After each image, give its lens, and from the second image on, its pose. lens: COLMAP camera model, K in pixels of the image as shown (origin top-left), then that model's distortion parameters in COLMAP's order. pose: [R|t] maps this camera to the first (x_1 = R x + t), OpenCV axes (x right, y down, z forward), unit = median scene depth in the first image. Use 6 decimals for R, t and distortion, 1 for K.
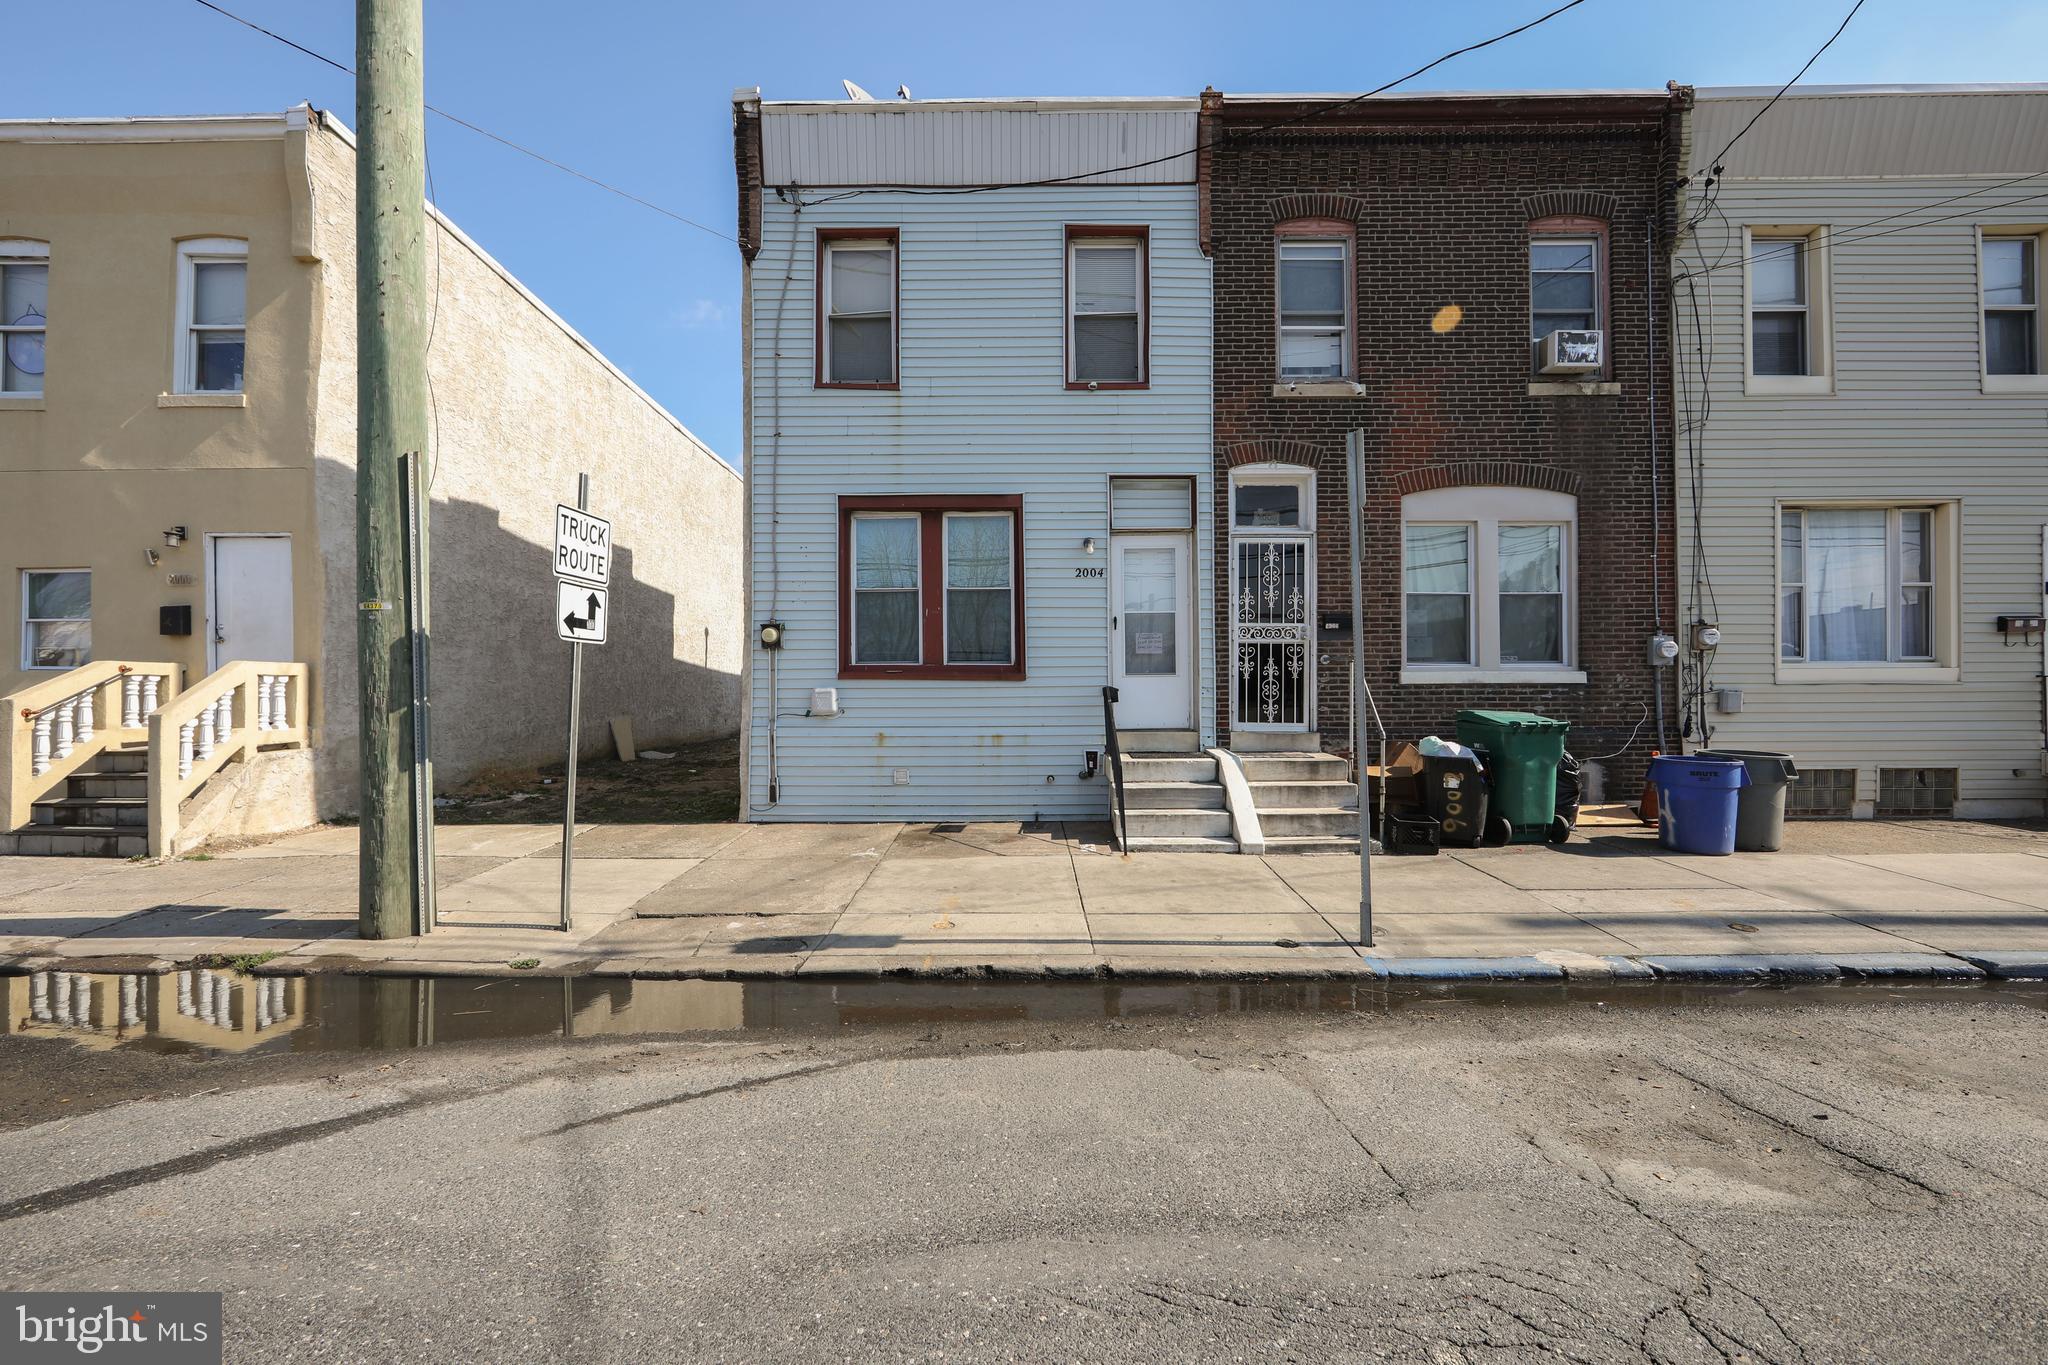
lens RADIAL K [[816.9, 0, 1017.5], [0, 816.9, 689.3], [0, 0, 1]] dist [-0.011640, 0.000678]
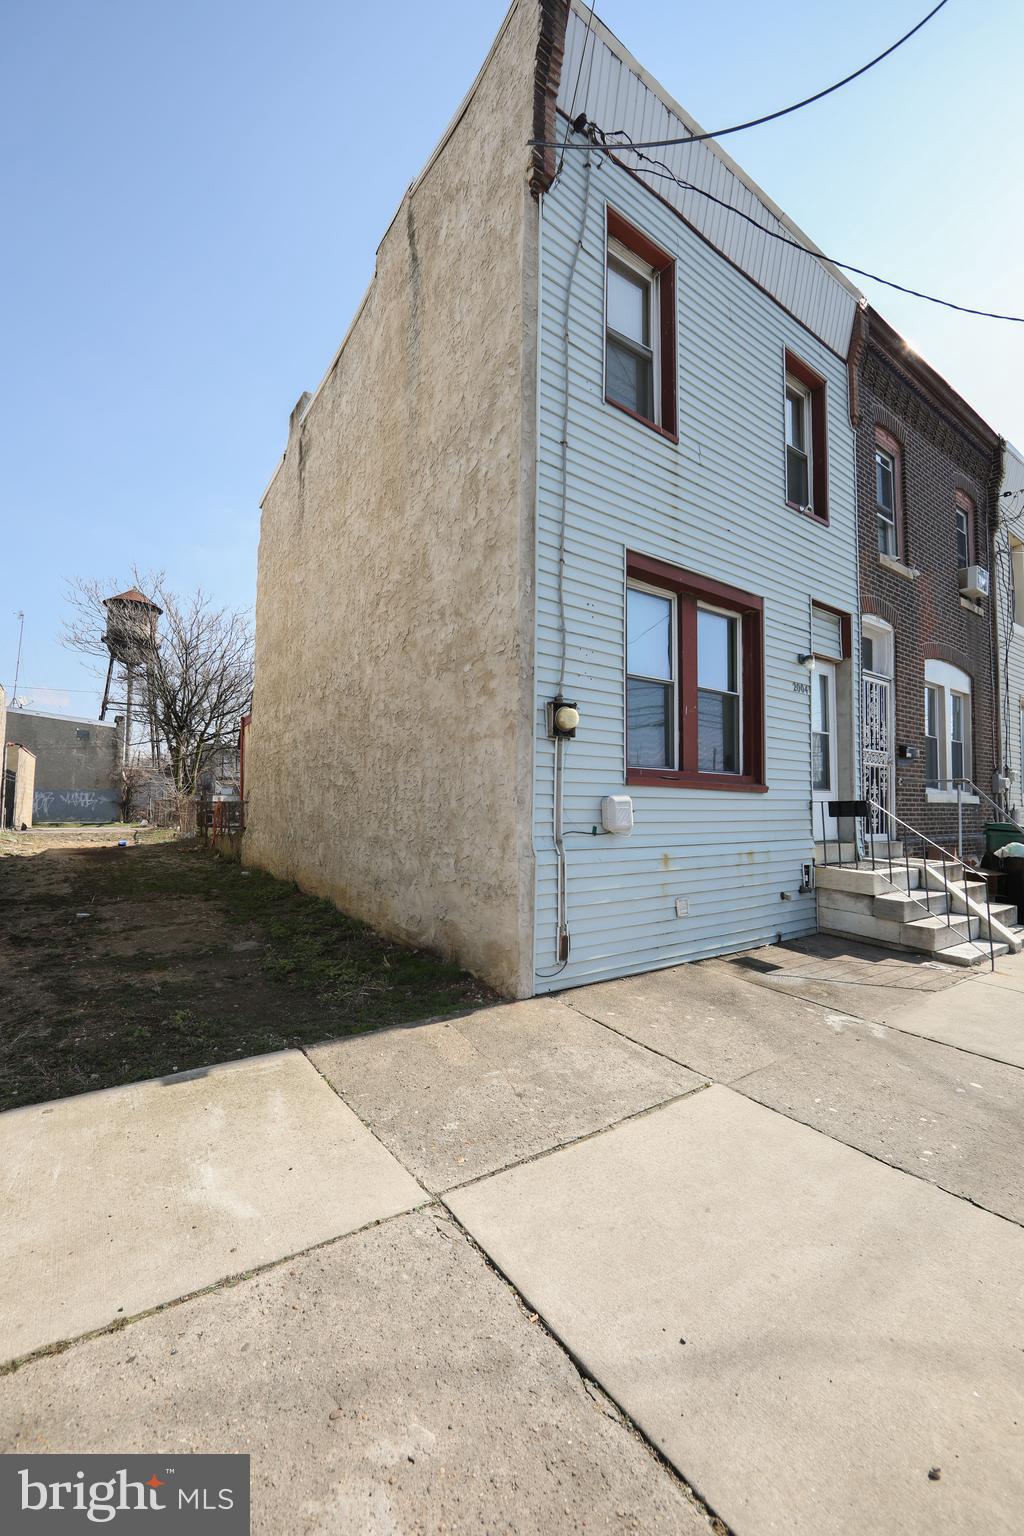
lens RADIAL K [[612.7, 0, 512.7], [0, 612.7, 781.8], [0, 0, 1]] dist [-0.011640, 0.000678]
pose [[0.803975, 0.036116, 0.593565, -0.642738], [-0.012628, 0.998966, -0.043679, 0.011001], [-0.594528, 0.027621, 0.803600, 0.603708]]
